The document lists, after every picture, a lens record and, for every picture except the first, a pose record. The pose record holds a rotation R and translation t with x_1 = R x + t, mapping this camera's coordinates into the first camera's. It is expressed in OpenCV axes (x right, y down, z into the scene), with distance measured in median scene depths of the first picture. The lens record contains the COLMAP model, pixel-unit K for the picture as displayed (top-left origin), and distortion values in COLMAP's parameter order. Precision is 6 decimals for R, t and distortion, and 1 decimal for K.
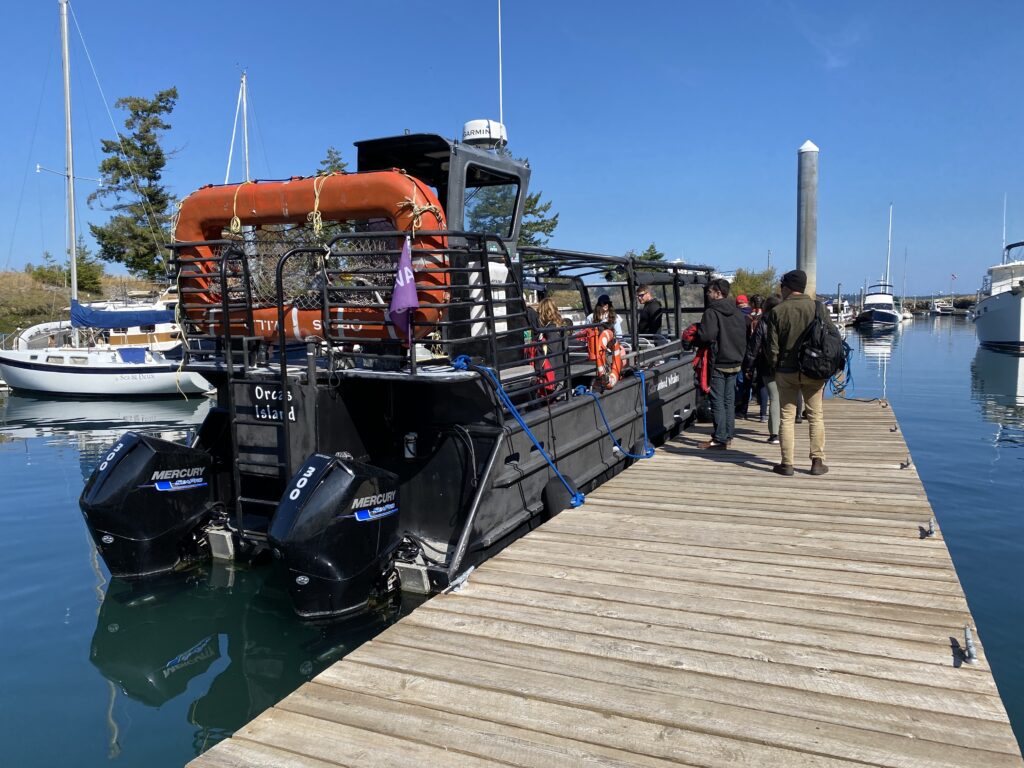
lens RADIAL K [[783.0, 0, 512.0], [0, 783.0, 384.0], [0, 0, 1]] dist [0.008140, -0.006624]
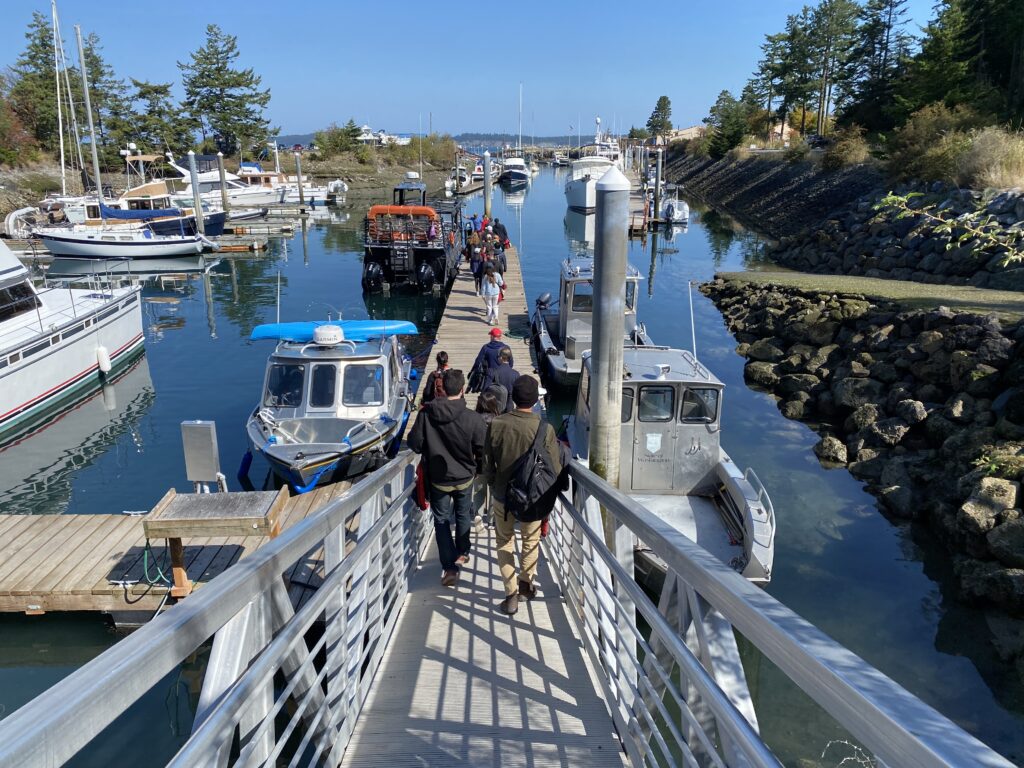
lens RADIAL K [[783.0, 0, 512.0], [0, 783.0, 384.0], [0, 0, 1]] dist [0.008140, -0.006624]
pose [[0.908097, -0.111724, 0.403580, -0.133181], [0.028335, 0.977938, 0.206967, -0.013533], [-0.417799, -0.176510, 0.891228, -0.286705]]
